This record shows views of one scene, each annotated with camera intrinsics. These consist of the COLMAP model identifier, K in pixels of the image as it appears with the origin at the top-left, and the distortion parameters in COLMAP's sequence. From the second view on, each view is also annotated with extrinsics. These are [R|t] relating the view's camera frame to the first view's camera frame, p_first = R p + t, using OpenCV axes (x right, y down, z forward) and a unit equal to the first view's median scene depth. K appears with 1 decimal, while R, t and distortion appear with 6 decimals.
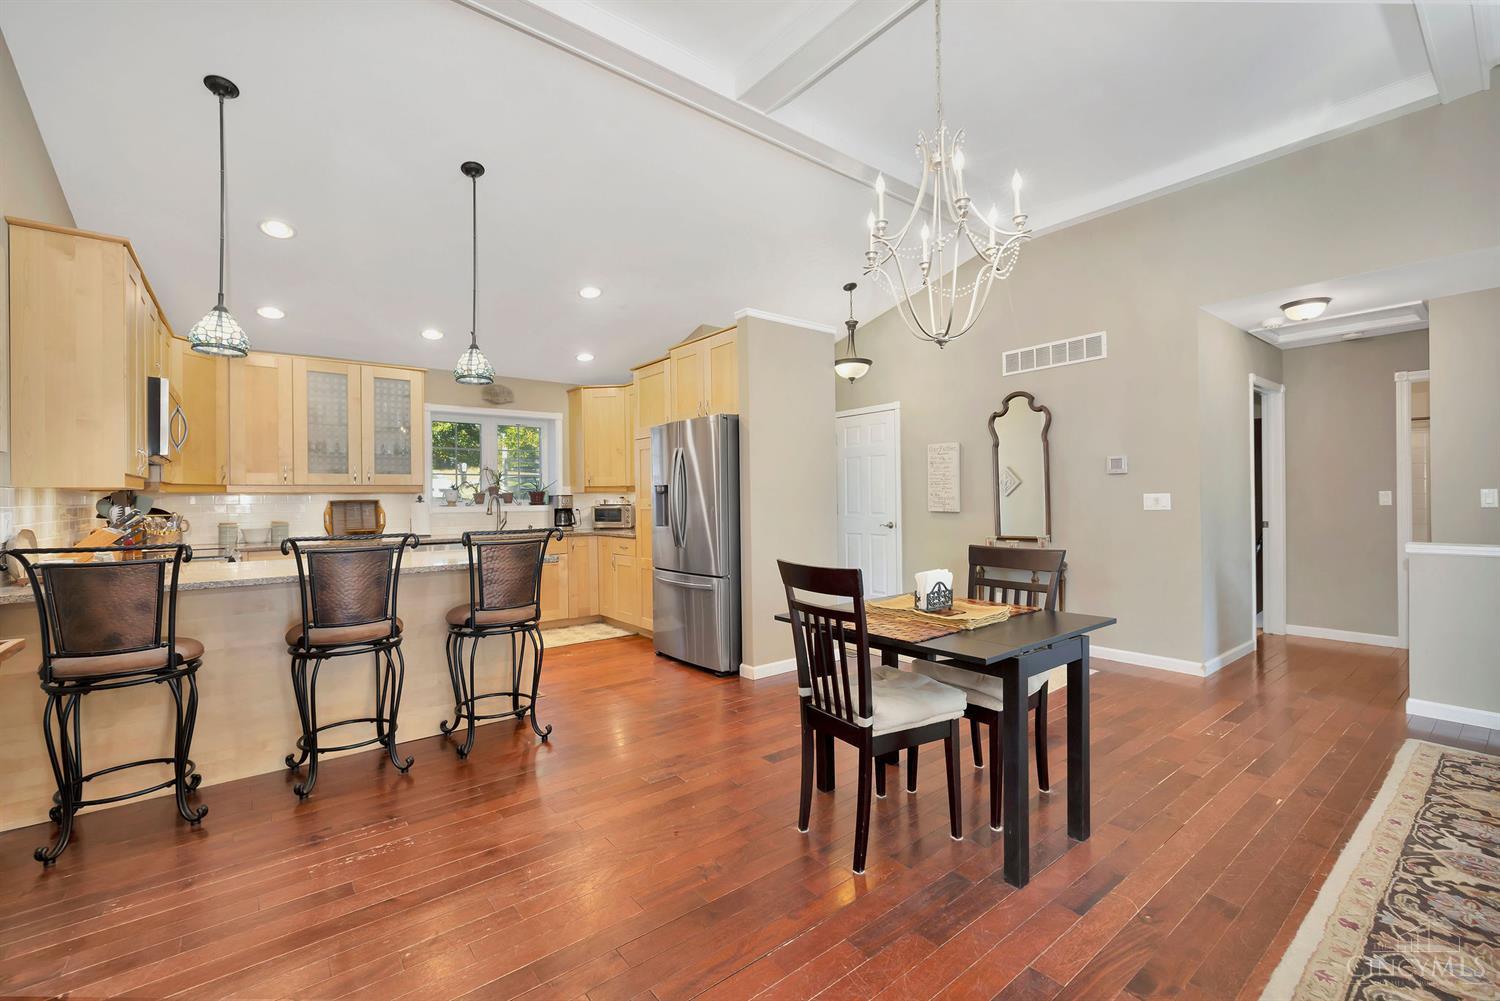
lens RADIAL K [[639.6, 0, 748.4], [0, 639.6, 495.5], [0, 0, 1]] dist [0.000753, 0.000557]
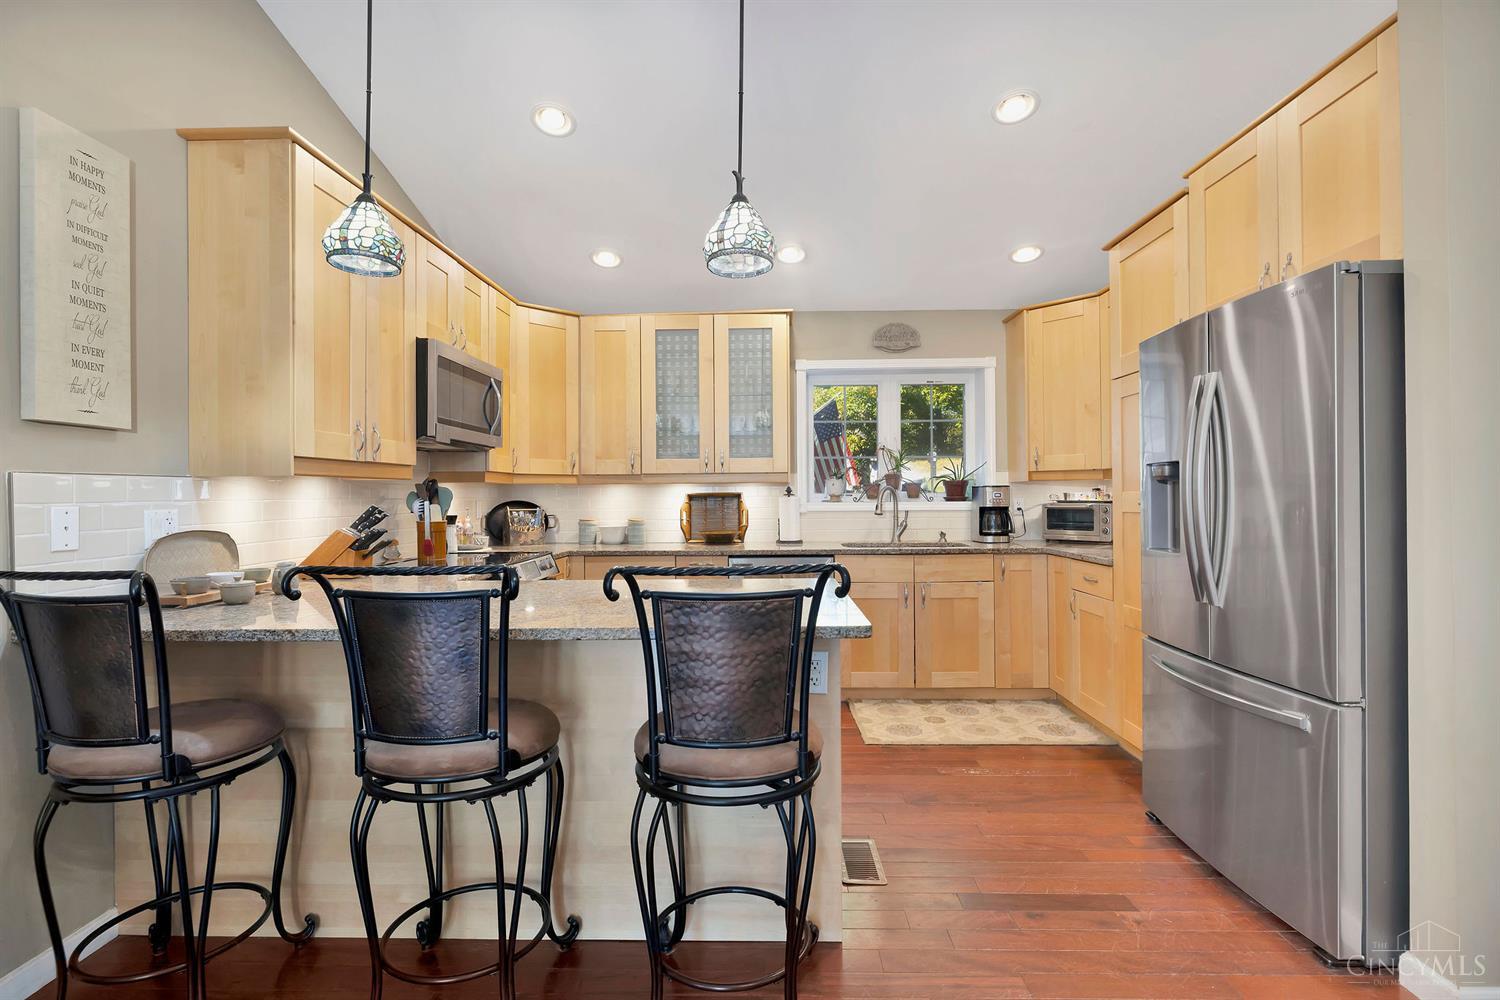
lens RADIAL K [[707.2, 0, 749.7], [0, 707.2, 499.2], [0, 0, 1]] dist [-0.006835, 0.002027]
pose [[0.768364, 0.008206, -0.639960, -0.038109], [0.002350, 0.999875, 0.015642, 0.001574], [0.640009, -0.013523, 0.768249, 0.408734]]
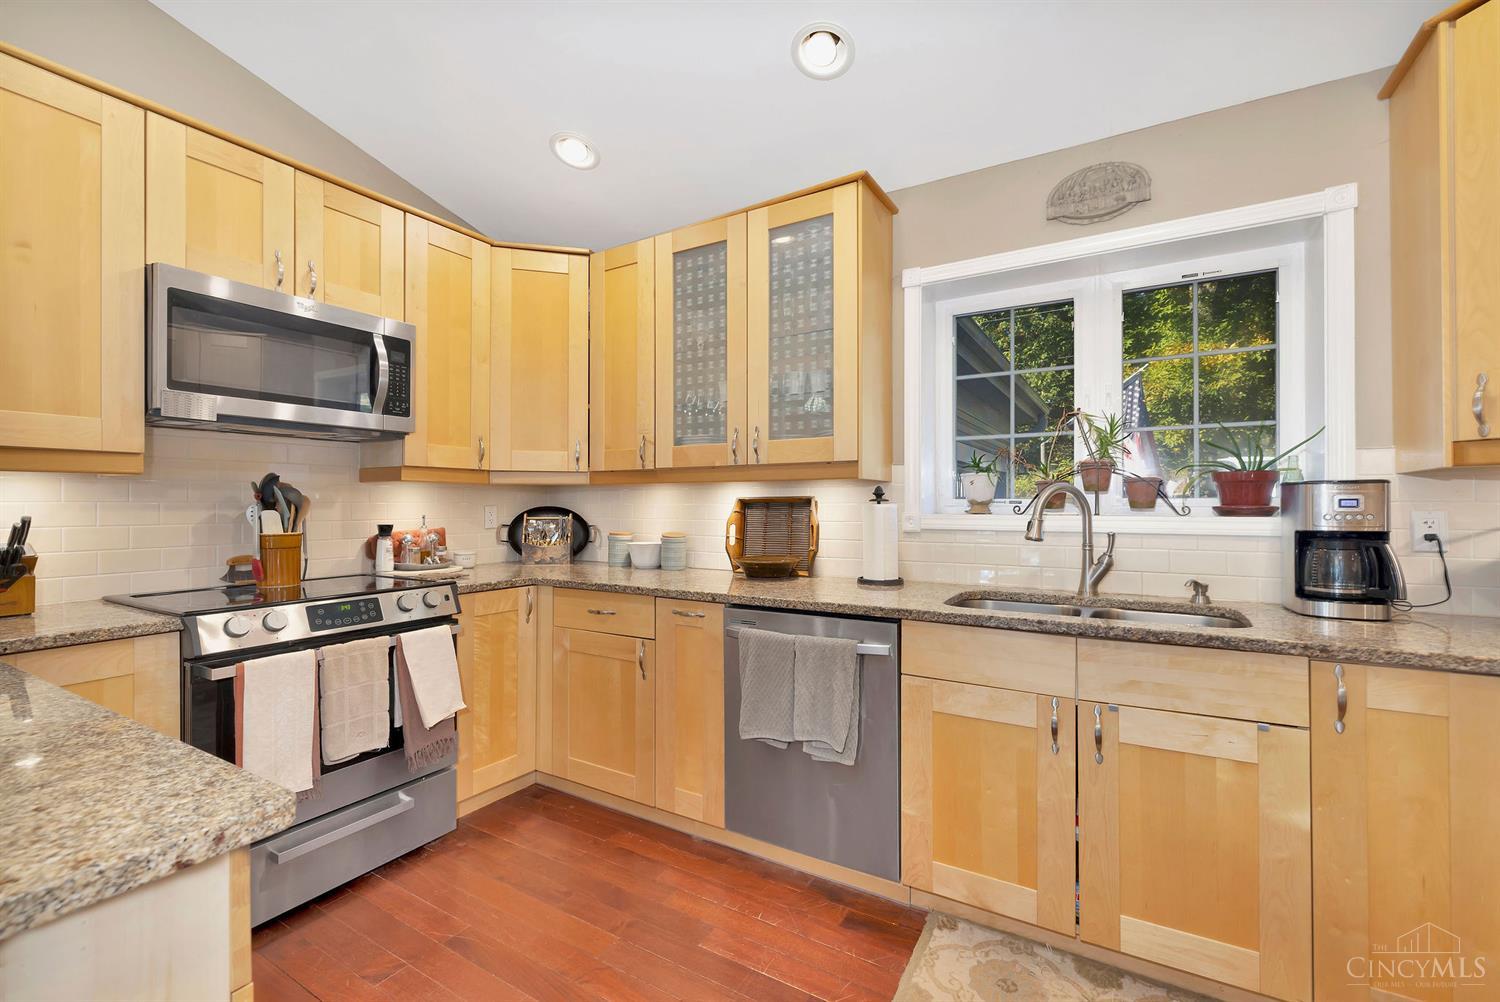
lens RADIAL K [[639.6, 0, 755.4], [0, 639.6, 501.1], [0, 0, 1]] dist [0.000753, 0.000557]
pose [[0.356633, 0.006525, -0.934222, -0.170526], [0.000887, 0.999973, 0.007323, 0.007239], [0.934244, -0.003440, 0.356618, 0.894768]]
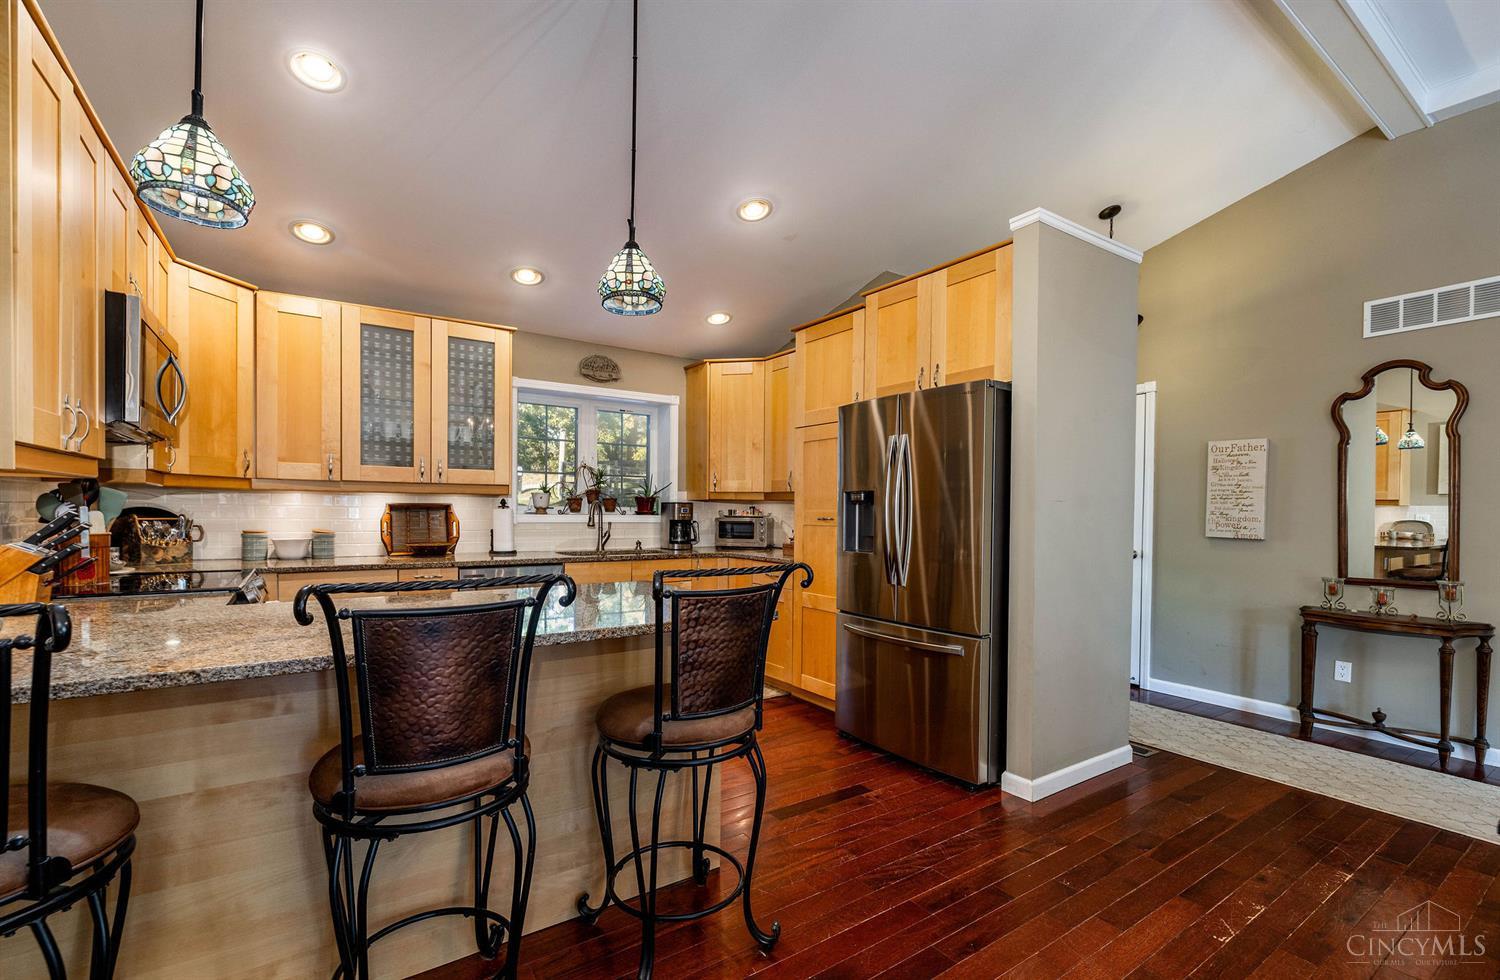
lens RADIAL K [[654.7, 0, 752.9], [0, 654.7, 519.7], [0, 0, 1]] dist [-0.000444, -0.000587]
pose [[0.997630, 0.023248, -0.064759, -0.199400], [-0.021982, 0.999555, 0.020188, 0.002583], [0.065200, -0.018717, 0.997697, 0.294224]]
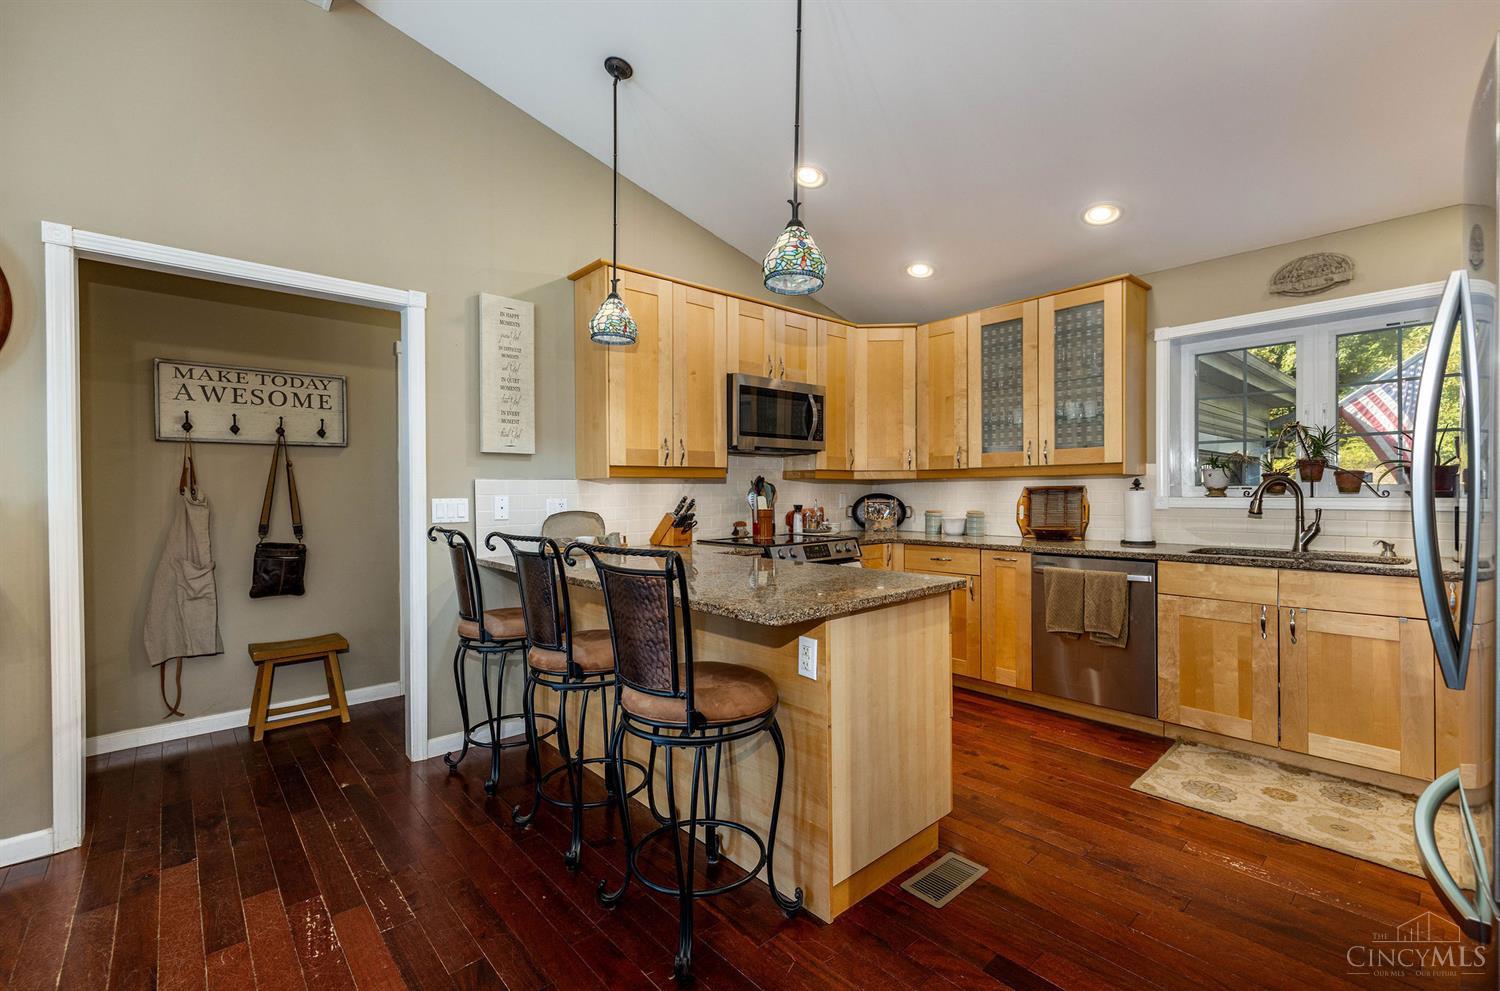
lens RADIAL K [[650.9, 0, 754.7], [0, 650.9, 497.1], [0, 0, 1]] dist [0.007163, -0.000459]
pose [[0.063412, 0.019327, -0.997800, 0.118984], [0.011157, 0.999736, 0.020074, 0.000914], [0.997925, -0.012406, 0.063180, 0.676514]]
